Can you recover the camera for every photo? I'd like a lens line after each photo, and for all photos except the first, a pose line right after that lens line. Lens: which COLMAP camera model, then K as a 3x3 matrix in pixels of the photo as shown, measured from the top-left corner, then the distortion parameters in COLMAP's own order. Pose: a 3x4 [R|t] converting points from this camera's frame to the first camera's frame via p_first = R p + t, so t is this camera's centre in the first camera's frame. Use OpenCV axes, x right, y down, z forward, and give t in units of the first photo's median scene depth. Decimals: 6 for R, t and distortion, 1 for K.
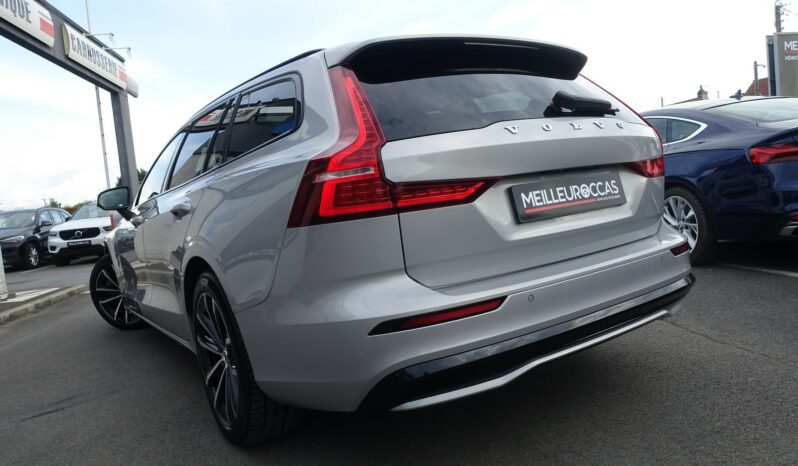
lens RADIAL K [[550.7, 0, 399.0], [0, 550.7, 233.0], [0, 0, 1]] dist [-0.007525, 0.004145]
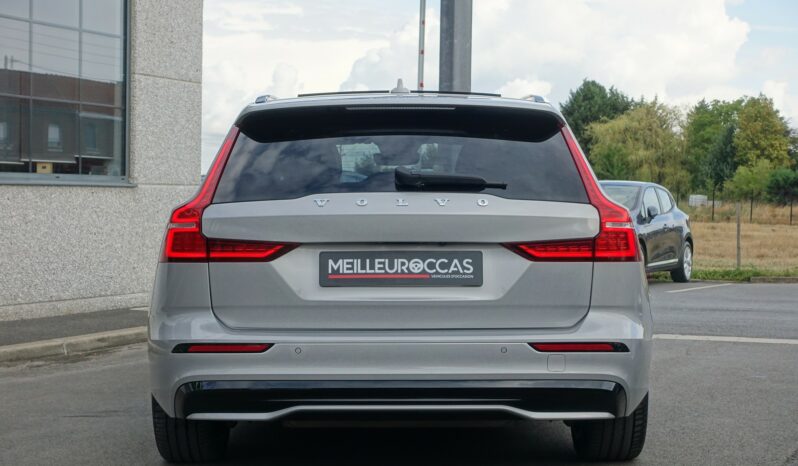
lens RADIAL K [[1404.7, 0, 399.0], [0, 1404.7, 233.0], [0, 0, 1]] dist [-0.055247, -0.034283]
pose [[0.821011, 0.123721, -0.557345, 1.770957], [-0.134169, 0.990708, 0.022279, -0.192613], [0.554923, 0.056488, 0.829982, -1.173848]]
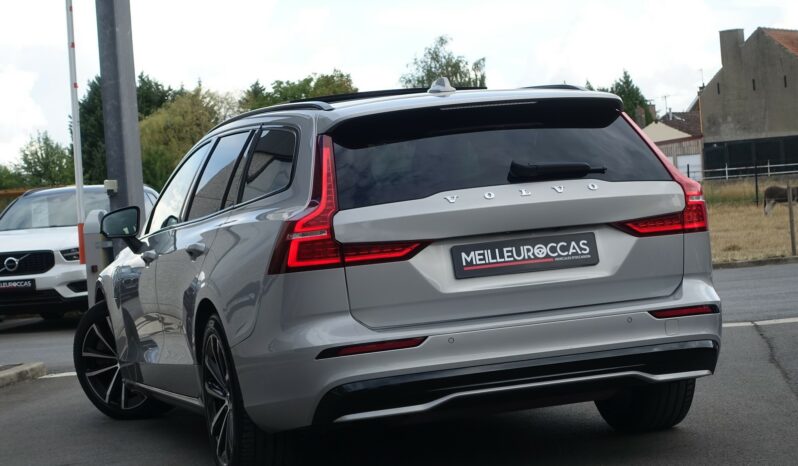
lens RADIAL K [[1863.7, 0, 399.0], [0, 1863.7, 233.0], [0, 0, 1]] dist [-0.025149, -0.047422]
pose [[0.955918, 0.033261, -0.291744, 1.156245], [-0.041497, 0.998894, -0.022087, -0.020198], [0.290687, 0.033220, 0.956241, -2.603242]]
